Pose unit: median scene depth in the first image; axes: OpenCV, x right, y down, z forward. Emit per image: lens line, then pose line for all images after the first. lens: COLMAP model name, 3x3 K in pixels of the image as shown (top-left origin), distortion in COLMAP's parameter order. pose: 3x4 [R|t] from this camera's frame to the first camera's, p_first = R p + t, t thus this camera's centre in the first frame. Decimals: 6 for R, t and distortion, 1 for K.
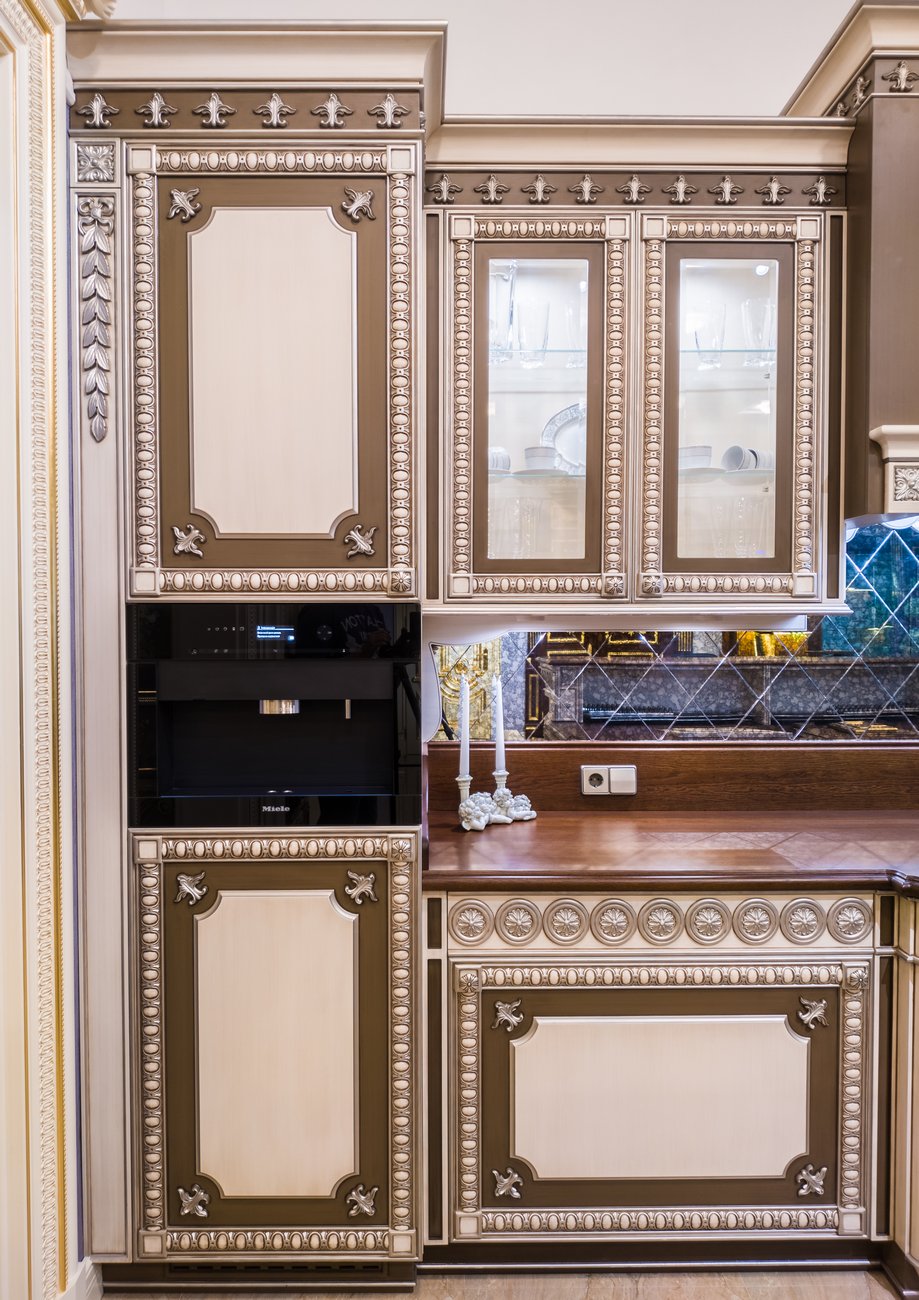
lens RADIAL K [[947.6, 0, 456.5], [0, 947.6, 662.5], [0, 0, 1]] dist [0.036557, -0.064617]
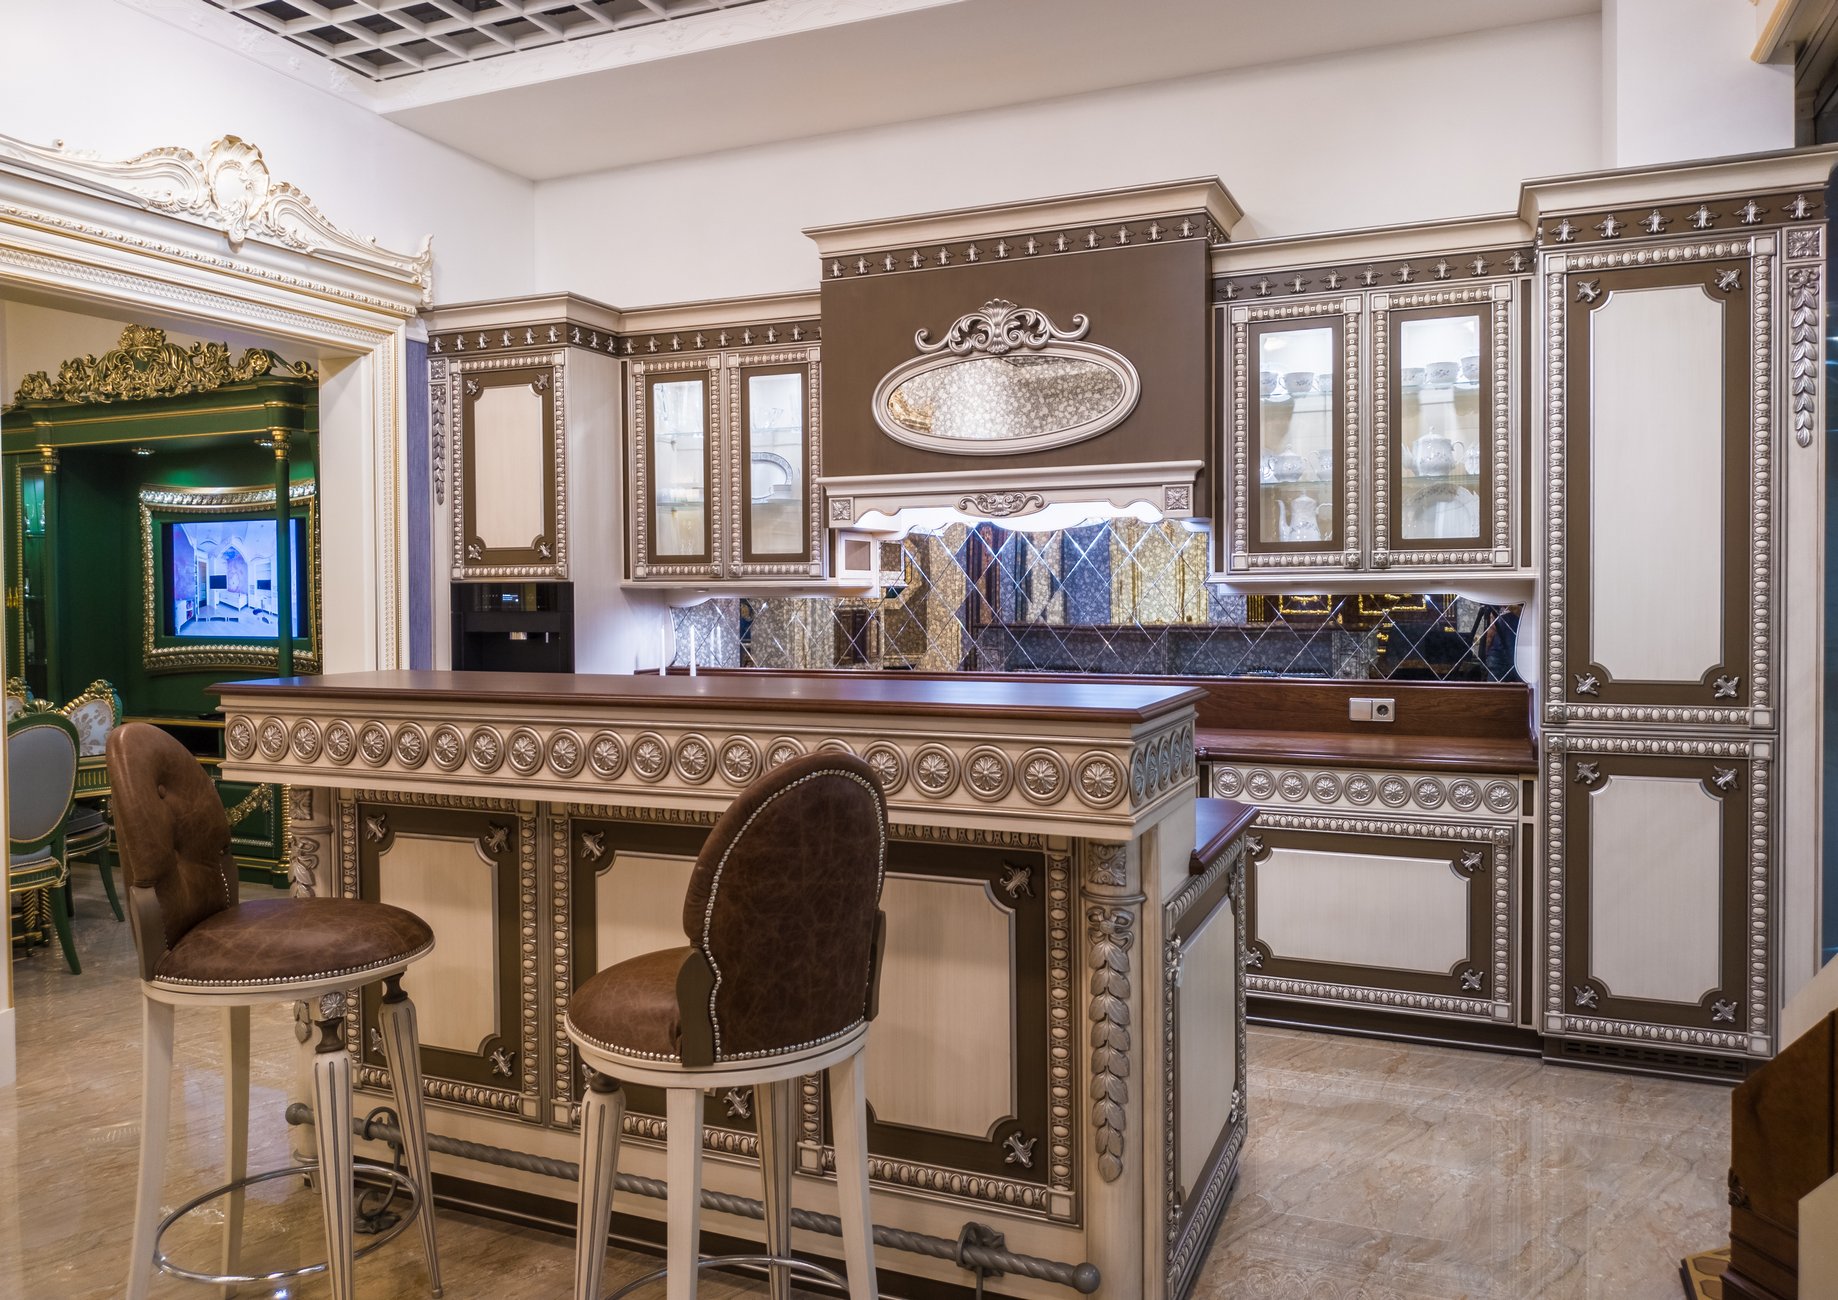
lens RADIAL K [[1339.8, 0, 928.2], [0, 1339.8, 619.6], [0, 0, 1]] dist [0.036557, -0.064617]
pose [[0.919495, 0.009225, -0.392994, 1.654363], [-0.015585, 0.999794, -0.012995, 0.035210], [0.392793, 0.018074, 0.919449, -1.187254]]
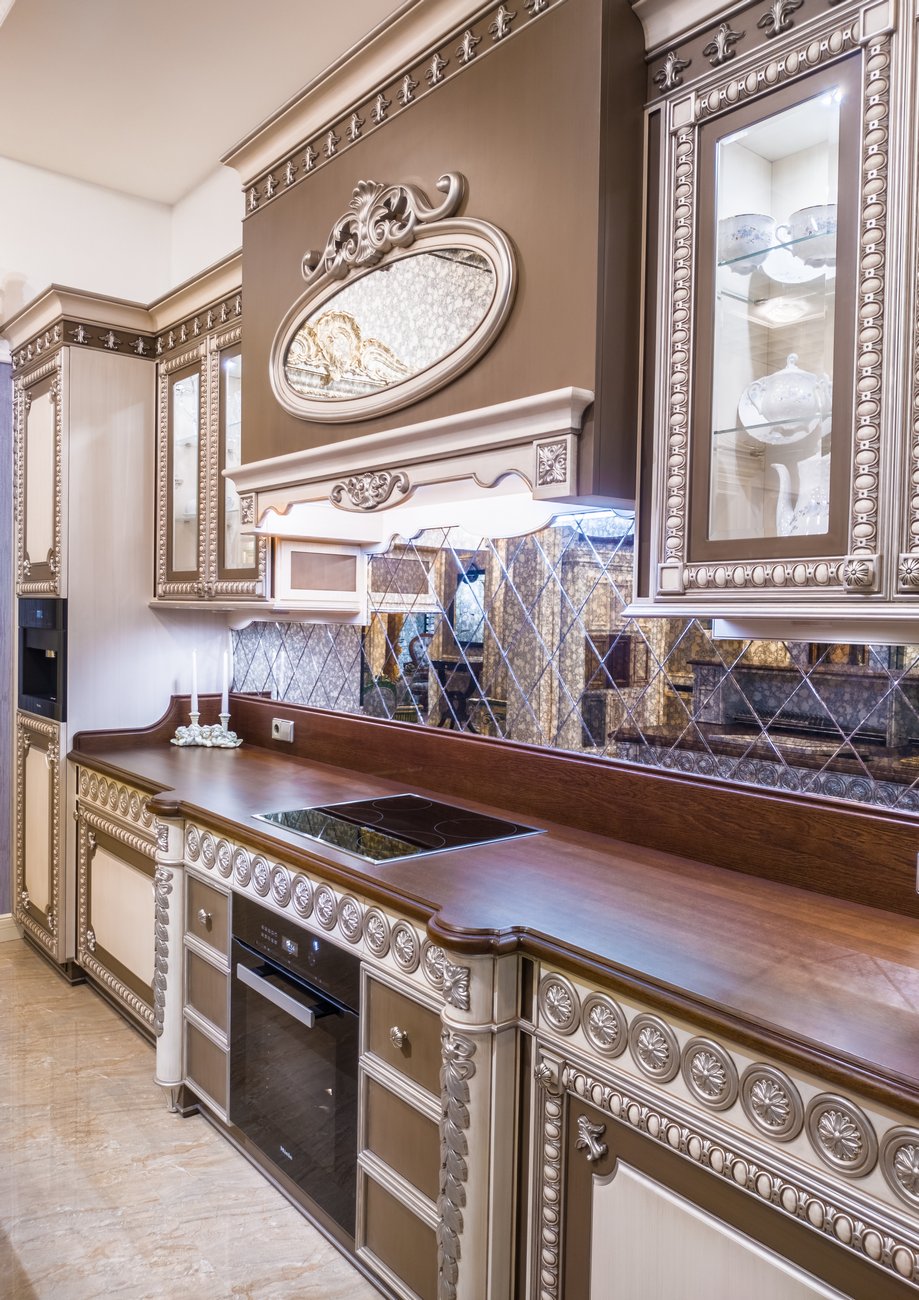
lens RADIAL K [[947.6, 0, 476.3], [0, 947.6, 645.4], [0, 0, 1]] dist [0.036557, -0.064617]
pose [[0.639914, 0.046363, -0.767047, 1.799658], [-0.054541, 0.998401, 0.014846, -0.043515], [0.766509, 0.032336, 0.641419, 0.436419]]
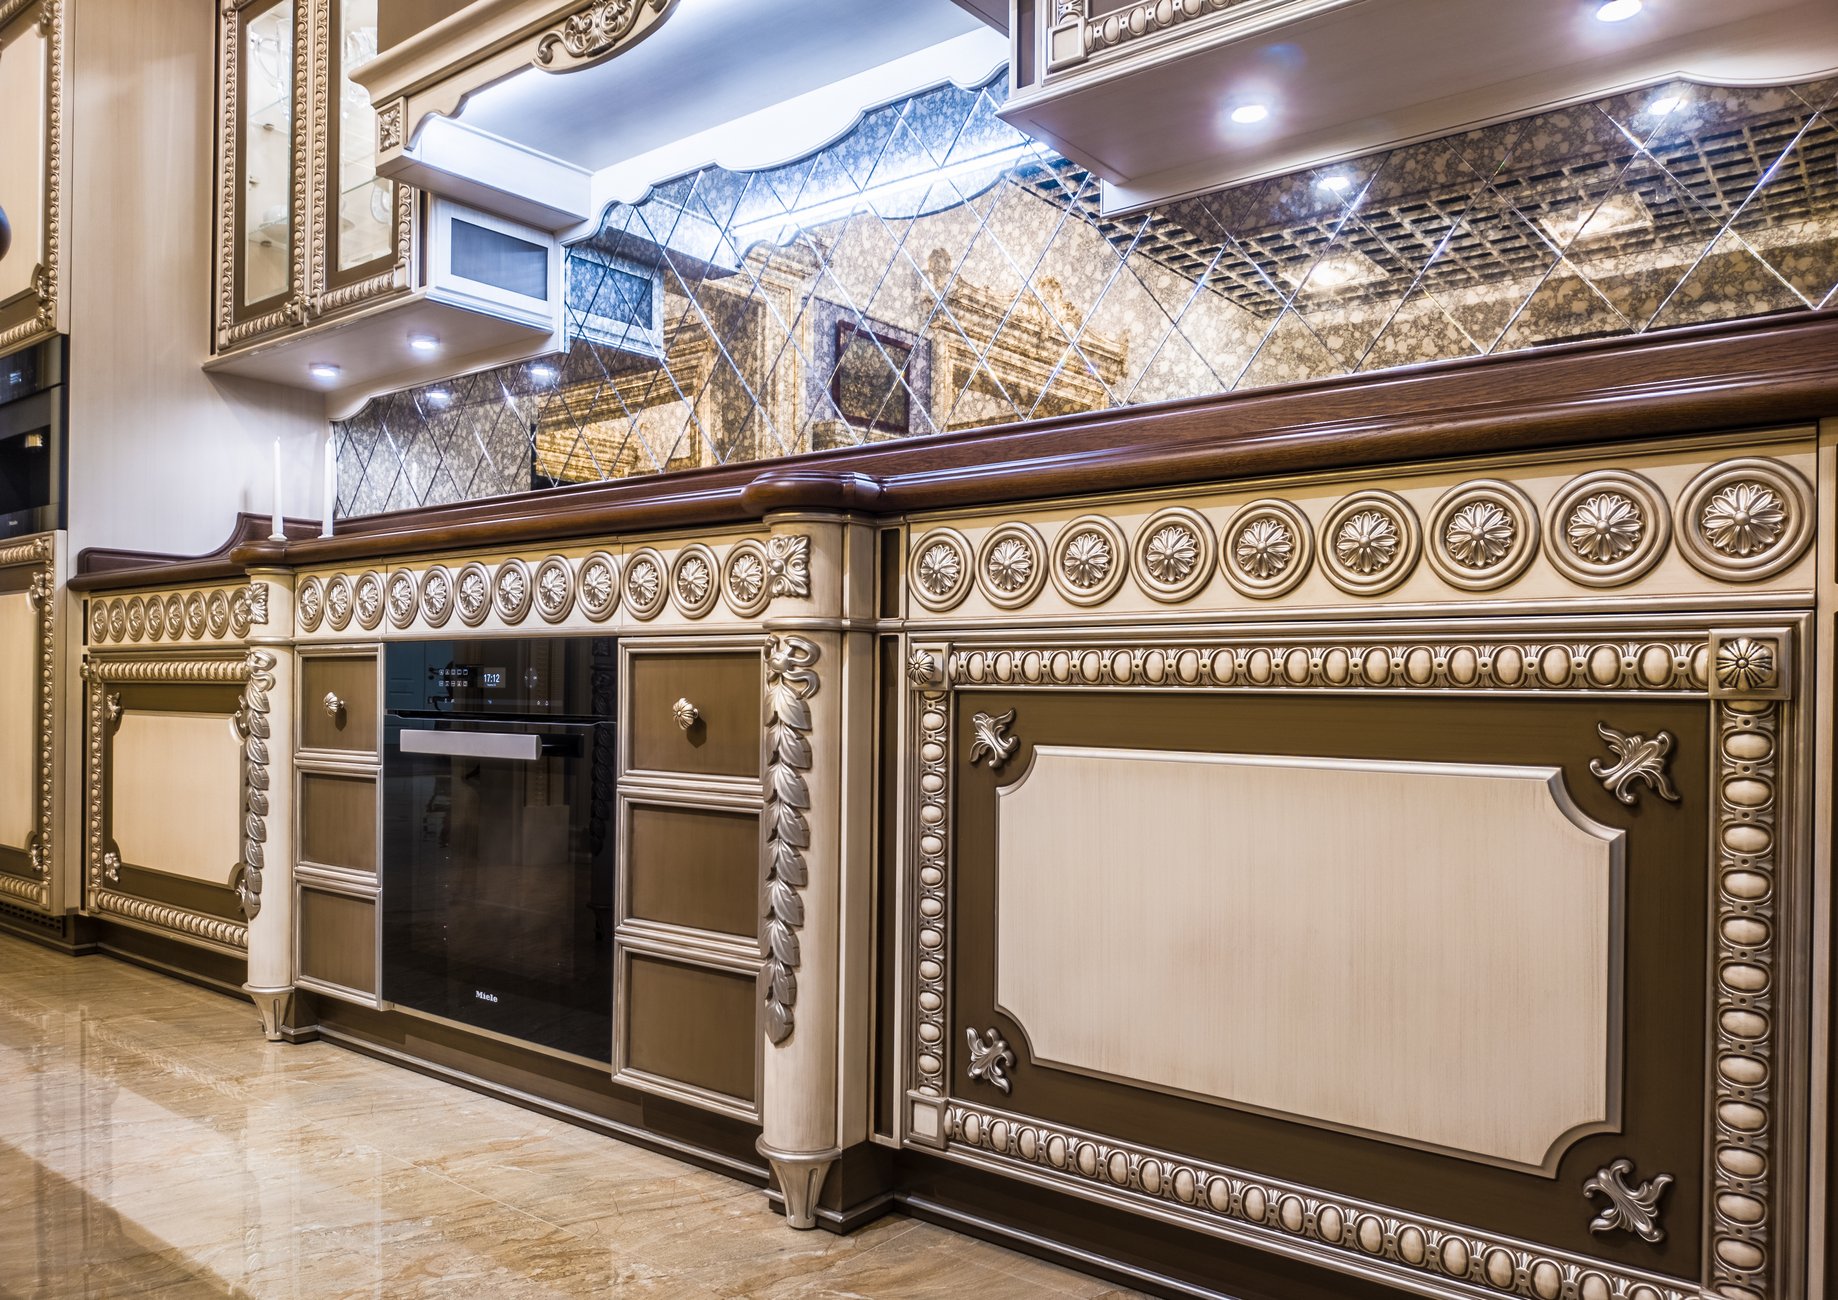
lens RADIAL K [[1339.8, 0, 913.6], [0, 1339.8, 699.3], [0, 0, 1]] dist [0.036557, -0.064617]
pose [[0.781231, 0.020349, -0.623911, 1.728926], [-0.040336, 0.999025, -0.017923, 0.353751], [0.622938, 0.039168, 0.781290, 0.385826]]
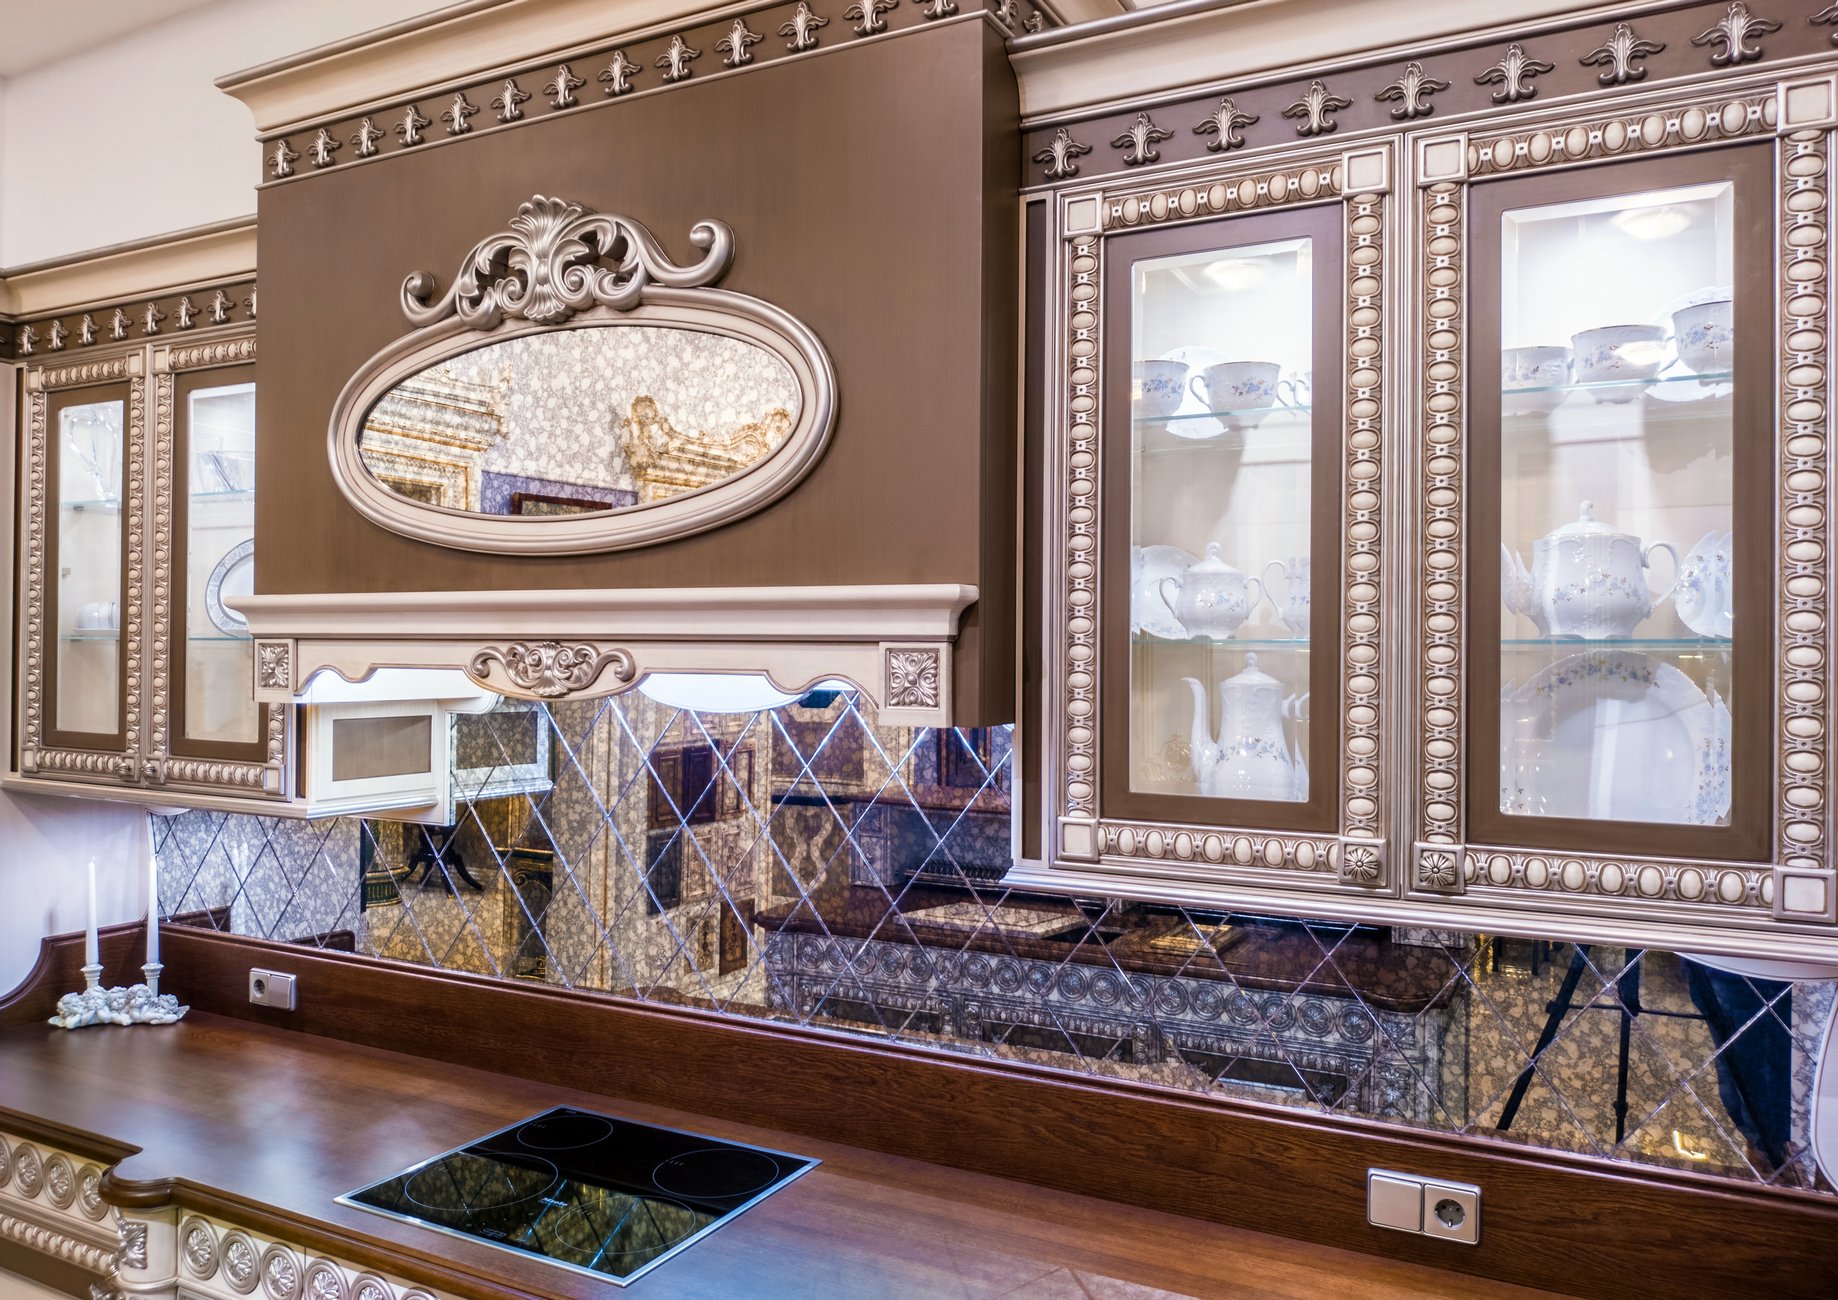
lens RADIAL K [[1339.8, 0, 920.5], [0, 1339.8, 650.0], [0, 0, 1]] dist [0.036557, -0.064617]
pose [[0.884476, 0.013746, -0.466383, 1.567150], [-0.033579, 0.998849, -0.034241, -0.194652], [0.465376, 0.045946, 0.883920, 0.279354]]
